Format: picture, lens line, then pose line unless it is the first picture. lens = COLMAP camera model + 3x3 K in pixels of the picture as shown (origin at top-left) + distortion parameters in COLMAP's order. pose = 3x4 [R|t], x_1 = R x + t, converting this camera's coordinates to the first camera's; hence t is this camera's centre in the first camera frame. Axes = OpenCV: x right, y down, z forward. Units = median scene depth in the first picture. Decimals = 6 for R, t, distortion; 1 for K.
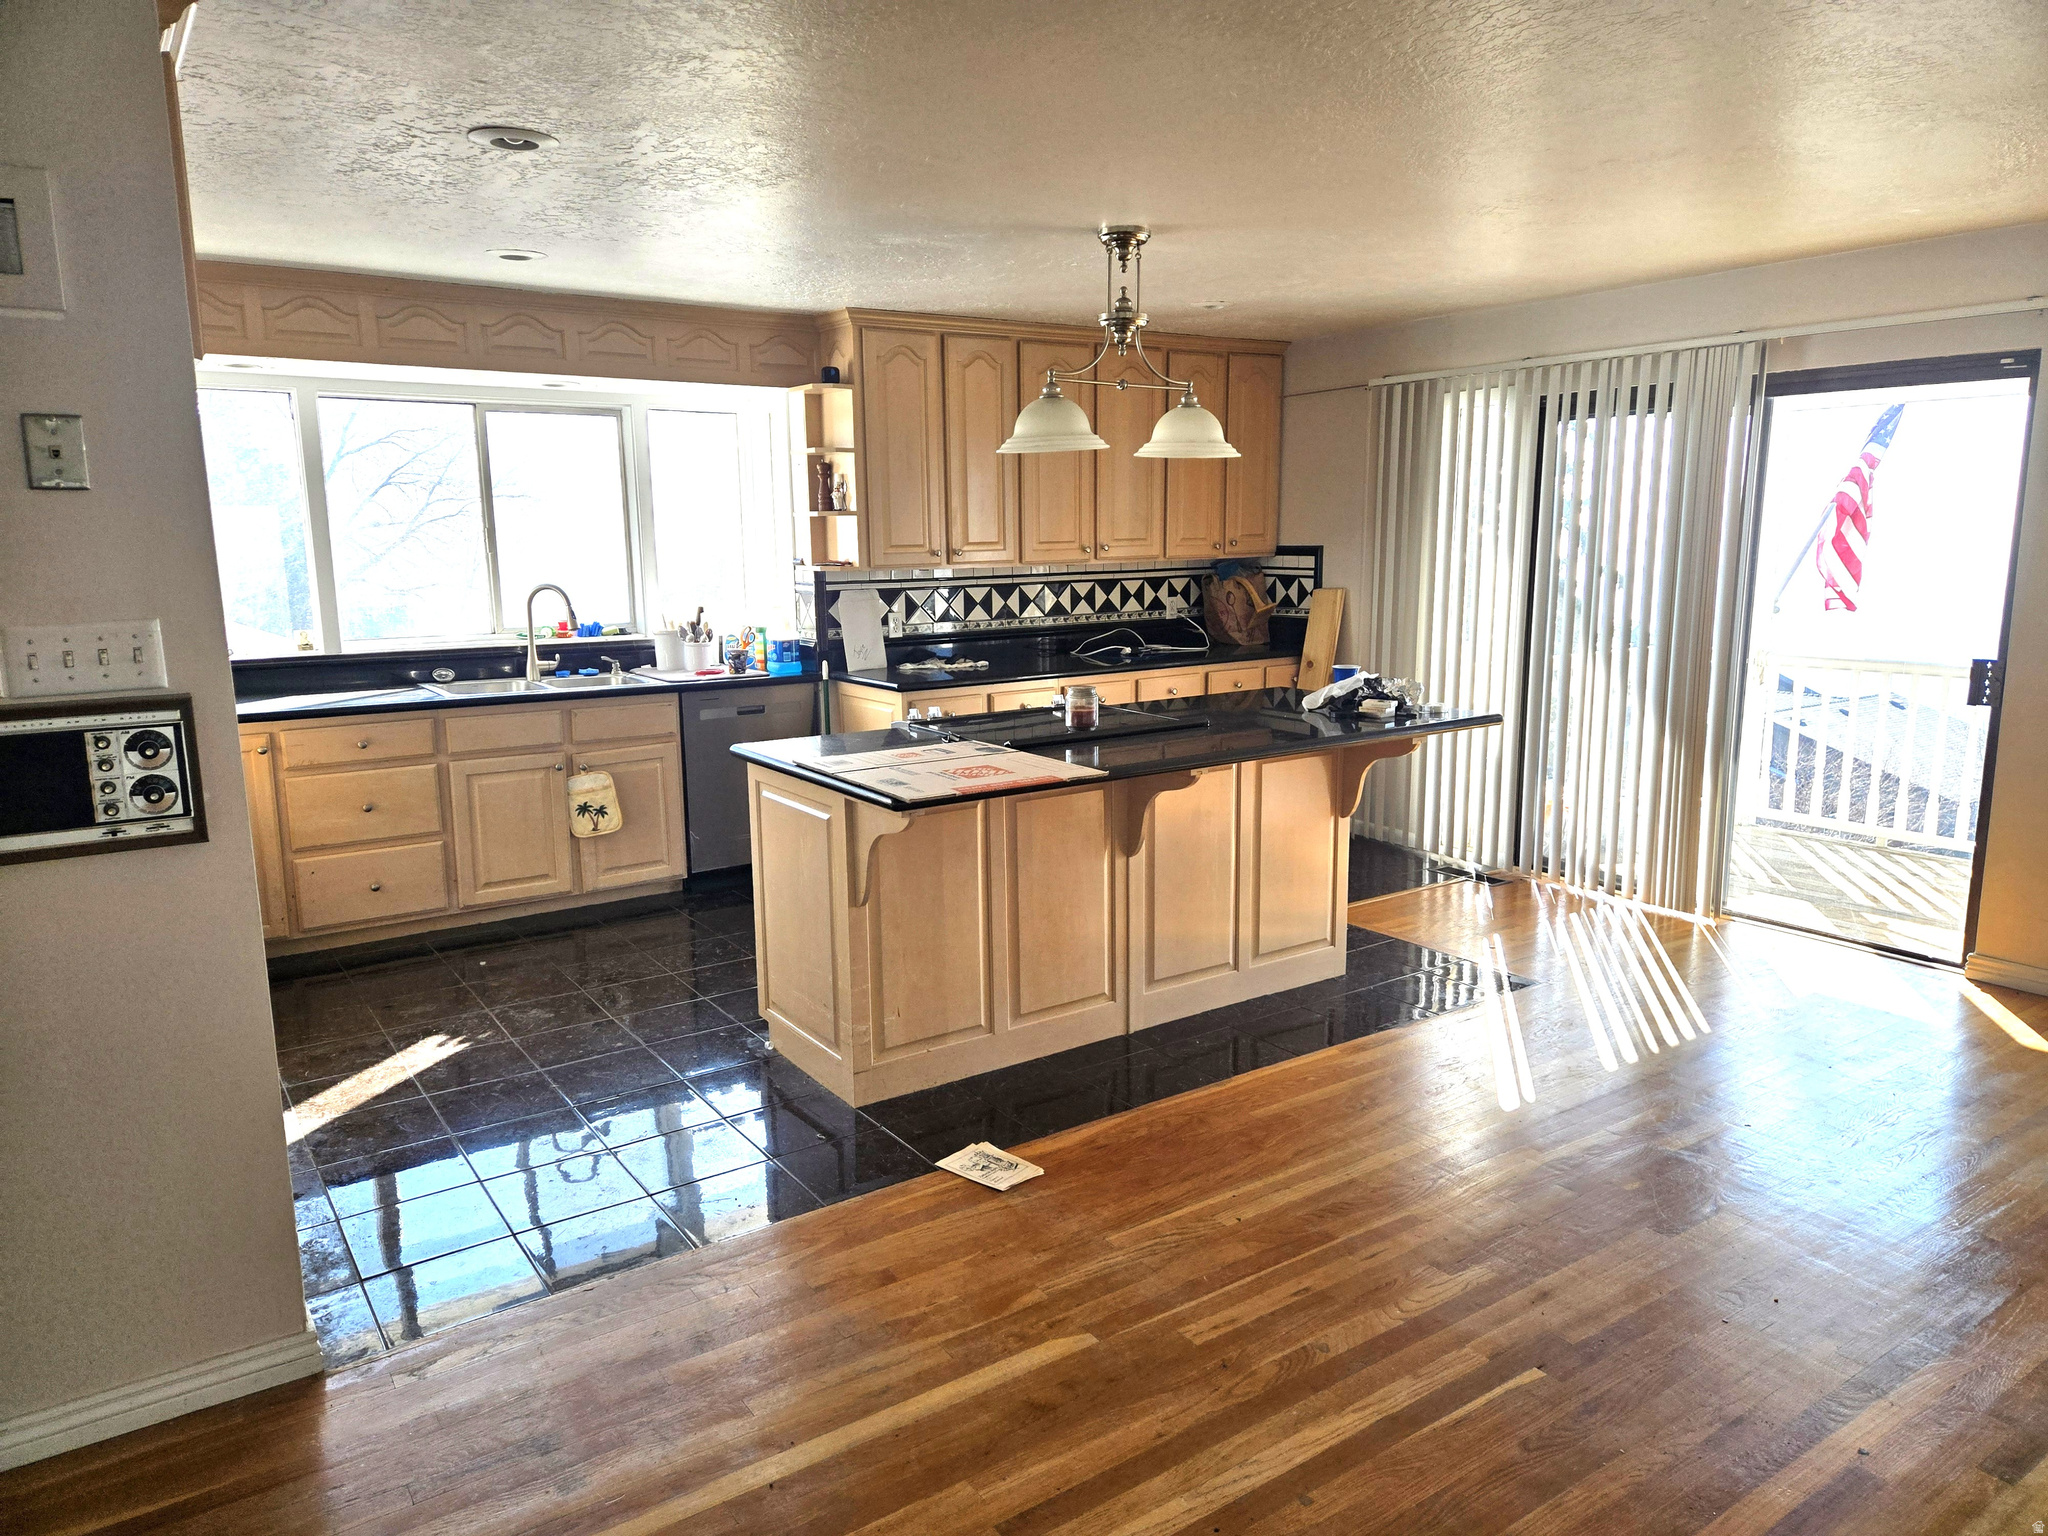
lens RADIAL K [[1391.2, 0, 1024.0], [0, 1391.2, 768.0], [0, 0, 1]] dist [0.103479, -0.092147]
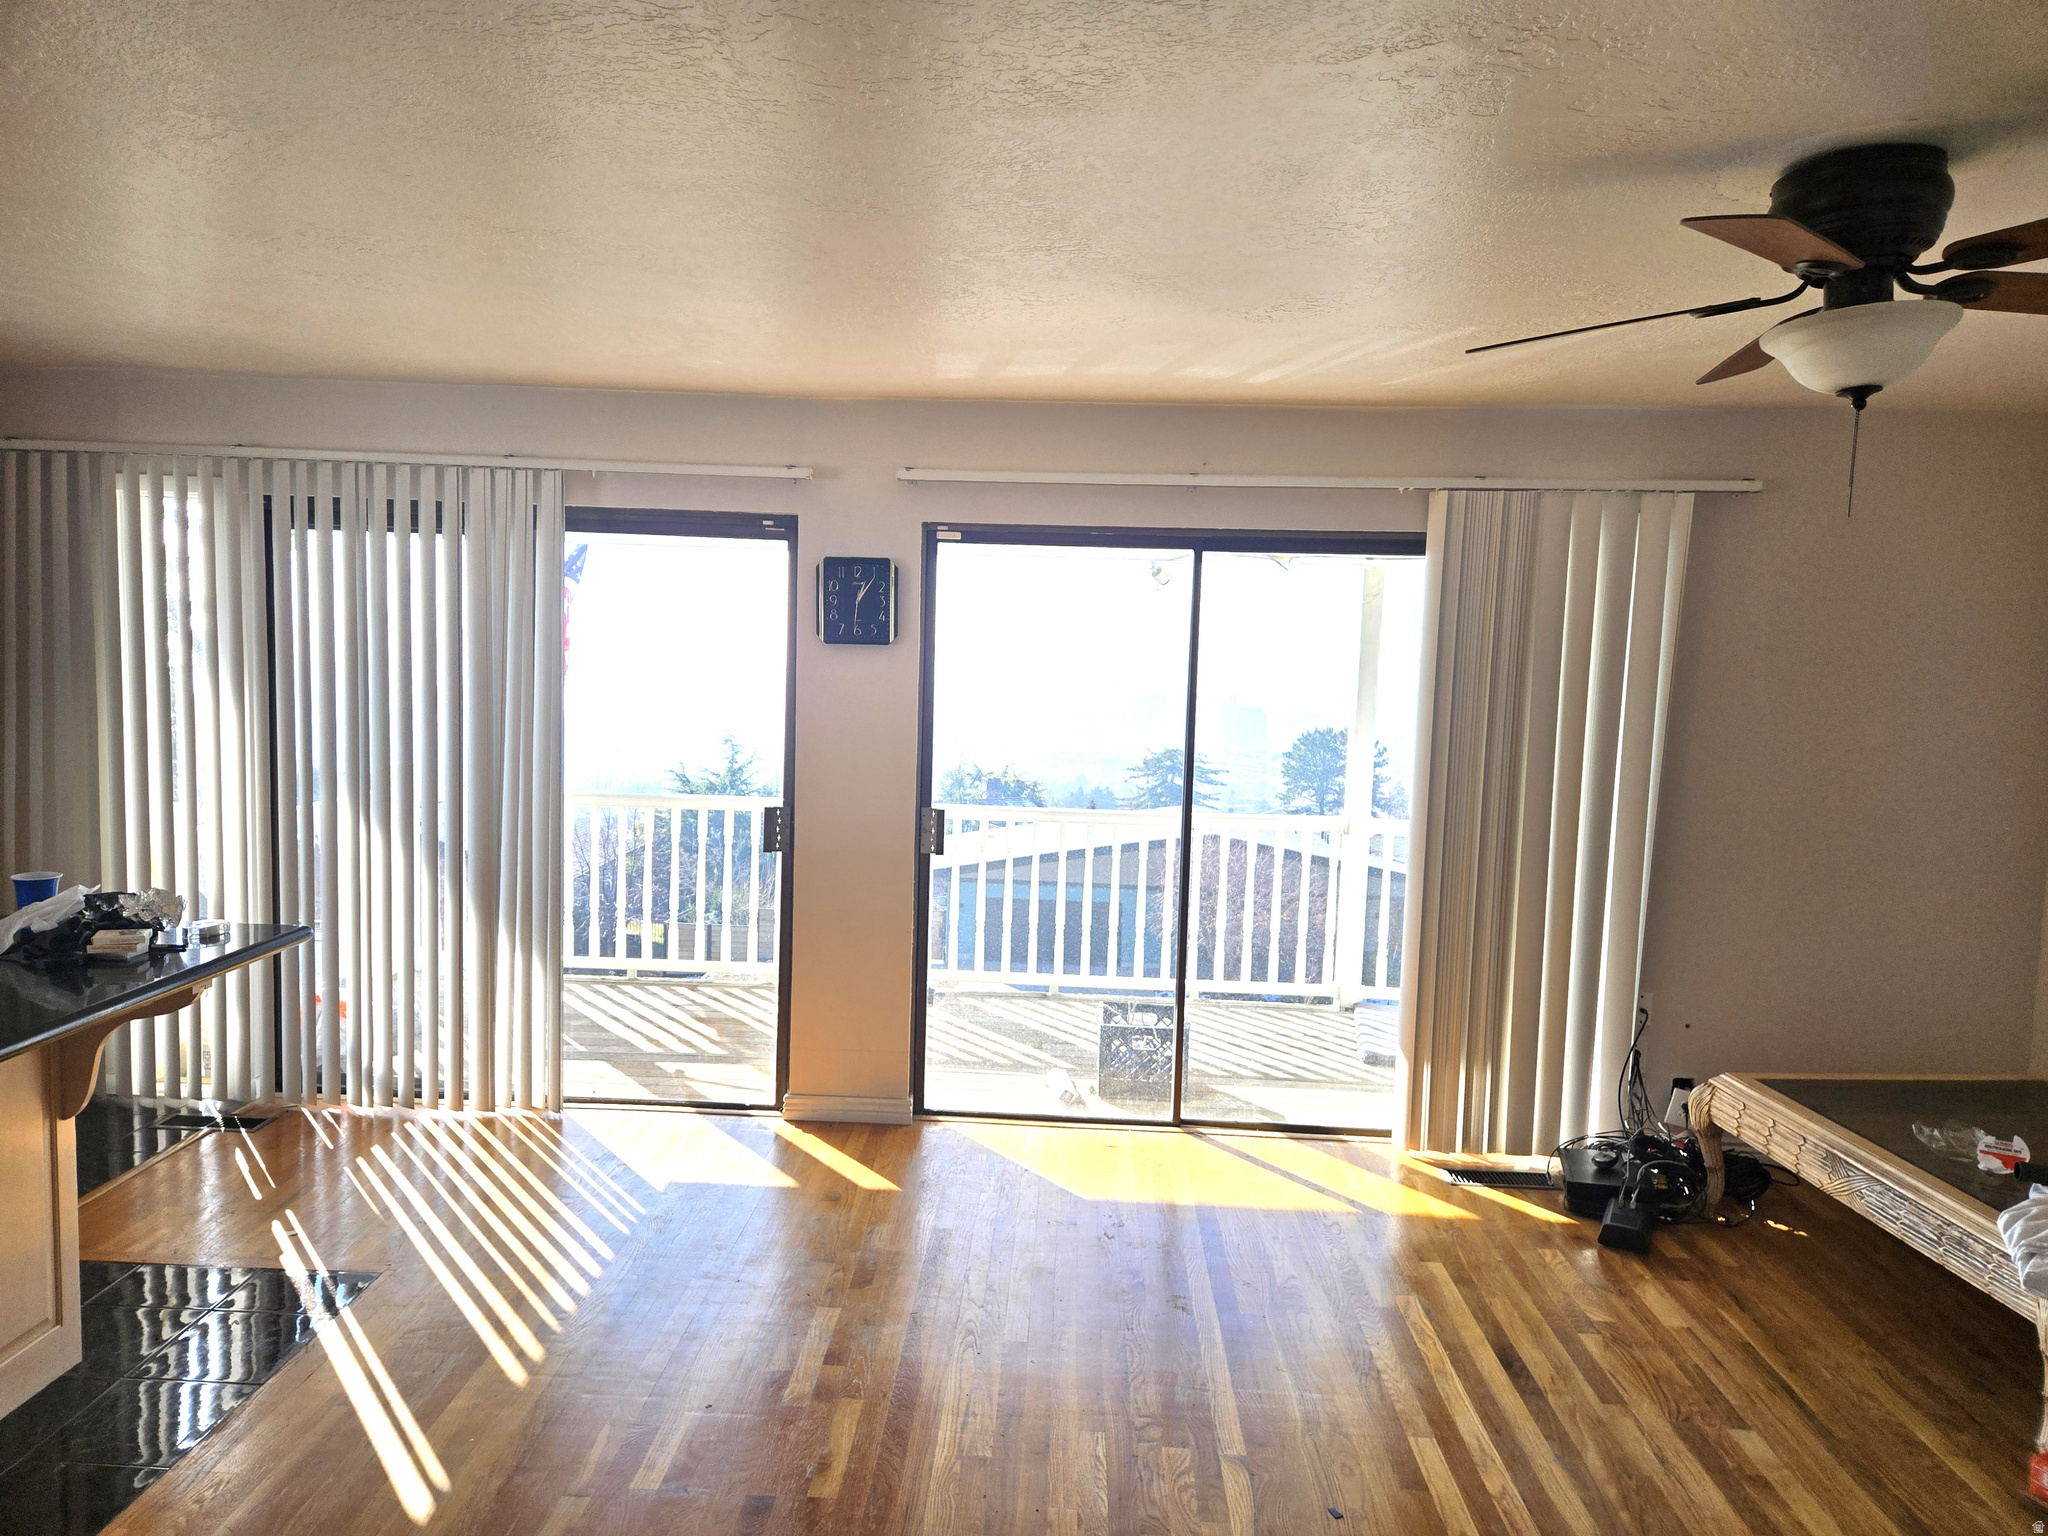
lens RADIAL K [[1355.0, 0, 1024.0], [0, 1355.0, 768.0], [0, 0, 1]] dist [0.061832, -0.041768]
pose [[0.595187, -0.041340, 0.802523, -0.004659], [0.100682, 0.994643, -0.023433, -0.053723], [-0.797255, 0.094747, 0.596161, 0.230263]]
